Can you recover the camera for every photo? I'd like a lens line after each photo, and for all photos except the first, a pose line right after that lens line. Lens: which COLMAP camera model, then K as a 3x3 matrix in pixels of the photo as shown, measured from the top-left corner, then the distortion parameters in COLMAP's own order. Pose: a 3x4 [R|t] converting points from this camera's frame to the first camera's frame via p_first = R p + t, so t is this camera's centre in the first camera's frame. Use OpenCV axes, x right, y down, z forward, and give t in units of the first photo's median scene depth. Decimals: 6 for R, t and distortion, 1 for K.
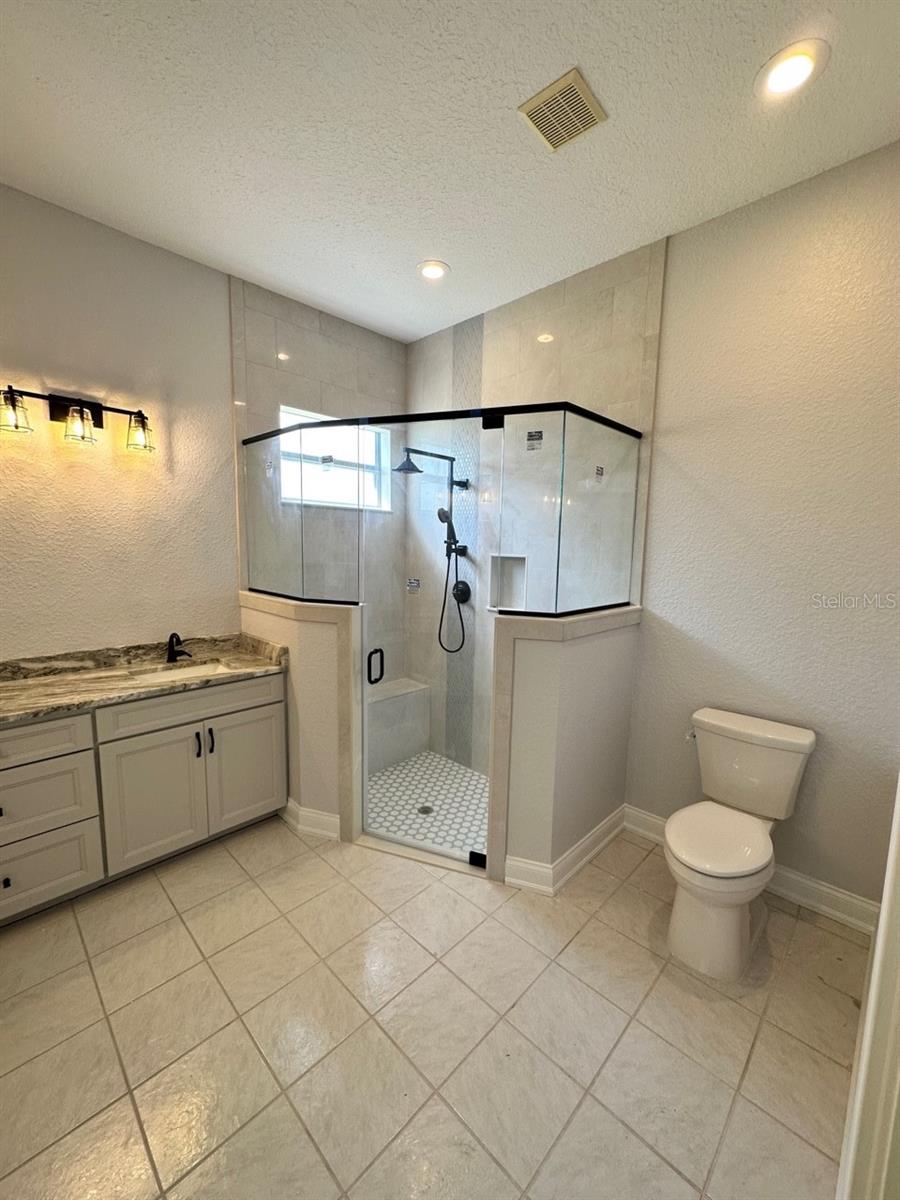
lens RADIAL K [[482.5, 0, 445.6], [0, 482.5, 604.2], [0, 0, 1]] dist [0.000269, 0.000289]
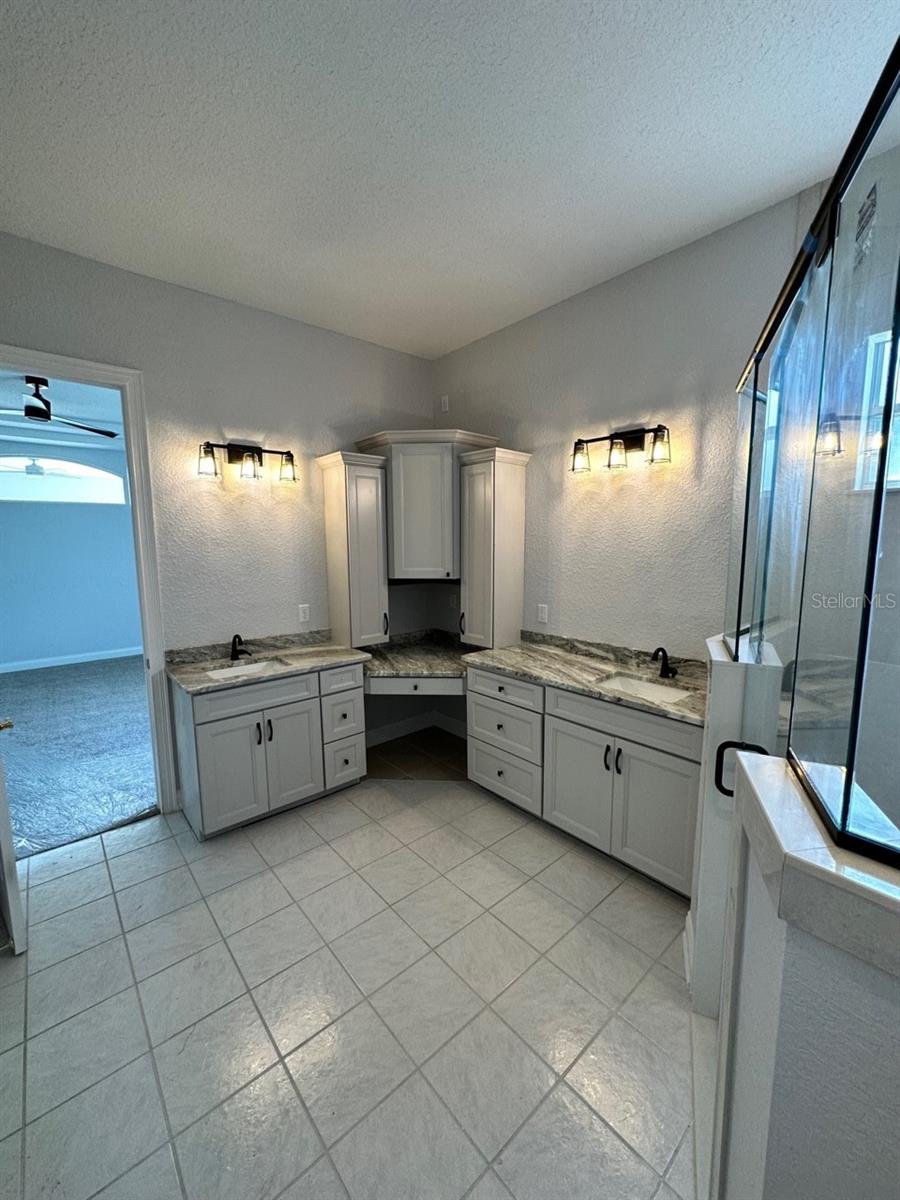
lens RADIAL K [[482.5, 0, 446.2], [0, 482.5, 597.4], [0, 0, 1]] dist [0.000269, 0.000289]
pose [[-0.083178, 0.099829, -0.991522, 0.467737], [-0.117034, 0.987106, 0.109202, -0.104773], [0.989638, 0.125125, -0.070422, 0.697353]]
